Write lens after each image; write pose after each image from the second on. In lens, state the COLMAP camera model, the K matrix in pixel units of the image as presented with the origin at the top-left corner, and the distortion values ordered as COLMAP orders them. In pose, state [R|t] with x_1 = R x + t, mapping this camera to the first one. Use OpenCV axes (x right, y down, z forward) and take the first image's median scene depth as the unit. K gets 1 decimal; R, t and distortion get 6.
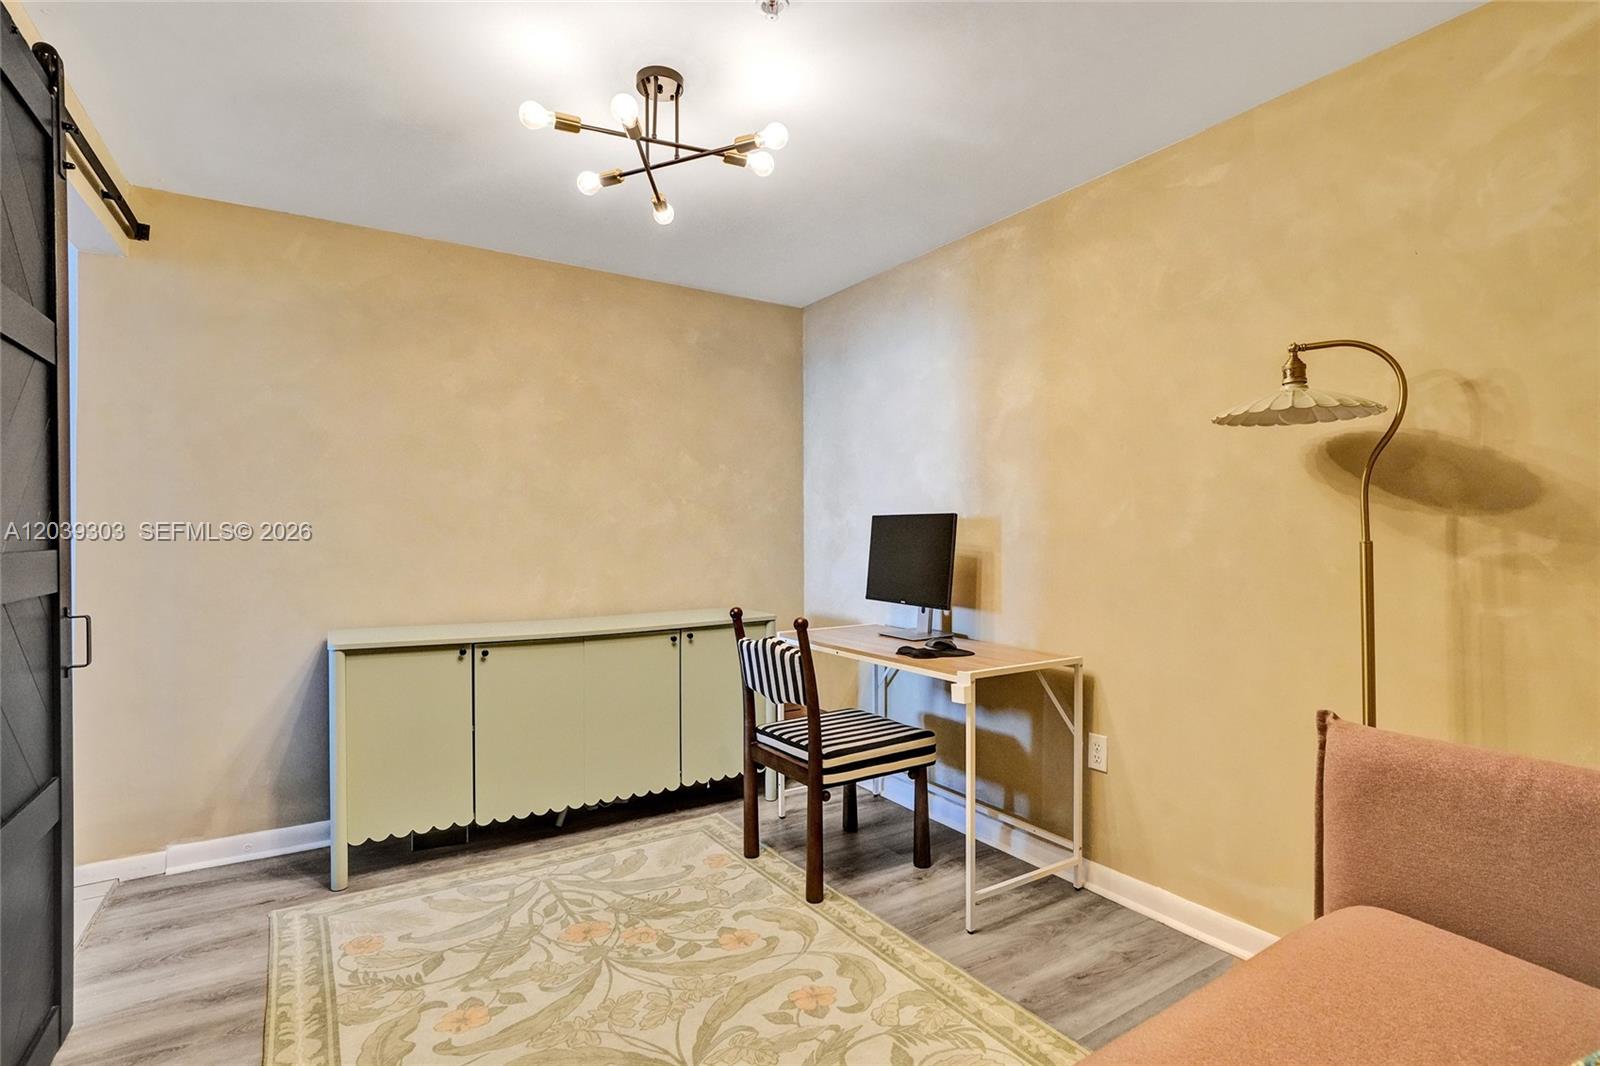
lens RADIAL K [[784.2, 0, 808.4], [0, 784.2, 528.4], [0, 0, 1]] dist [-0.064792, 0.033524]
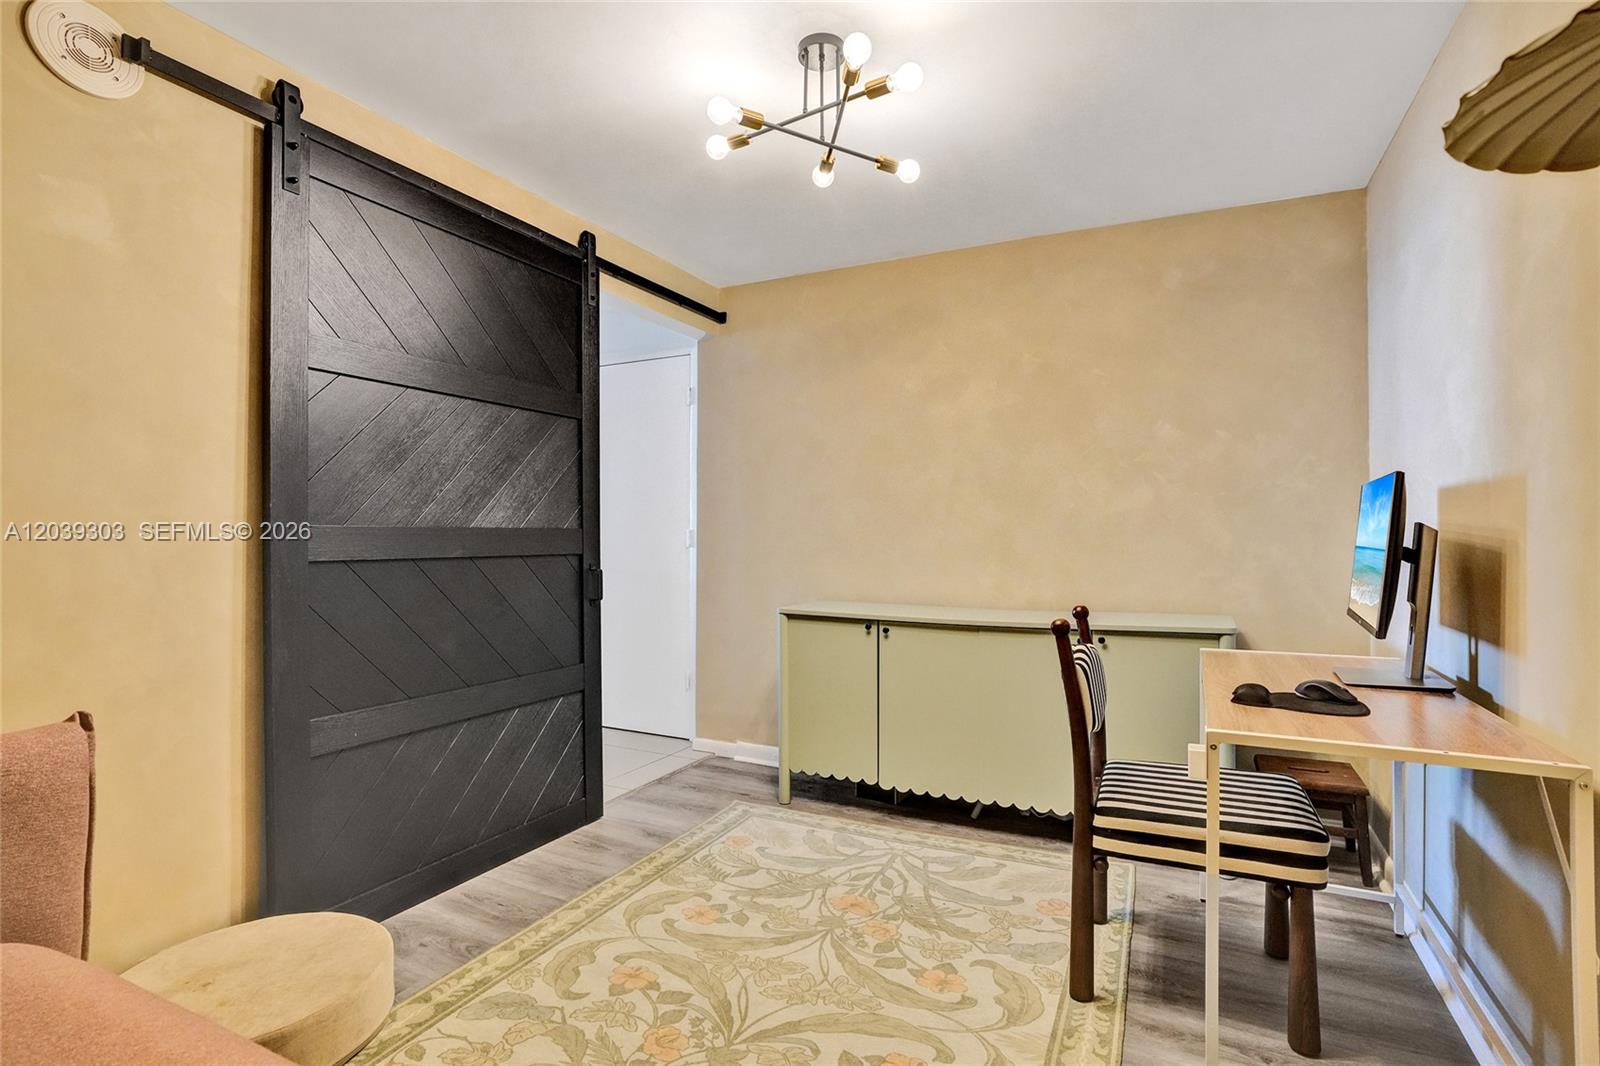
lens RADIAL K [[784.2, 0, 808.4], [0, 784.2, 528.4], [0, 0, 1]] dist [-0.064792, 0.033524]
pose [[0.495011, -0.008956, -0.868840, 0.514653], [0.004464, 0.999960, -0.007764, 0.028514], [0.868875, -0.000035, 0.495031, 0.390976]]
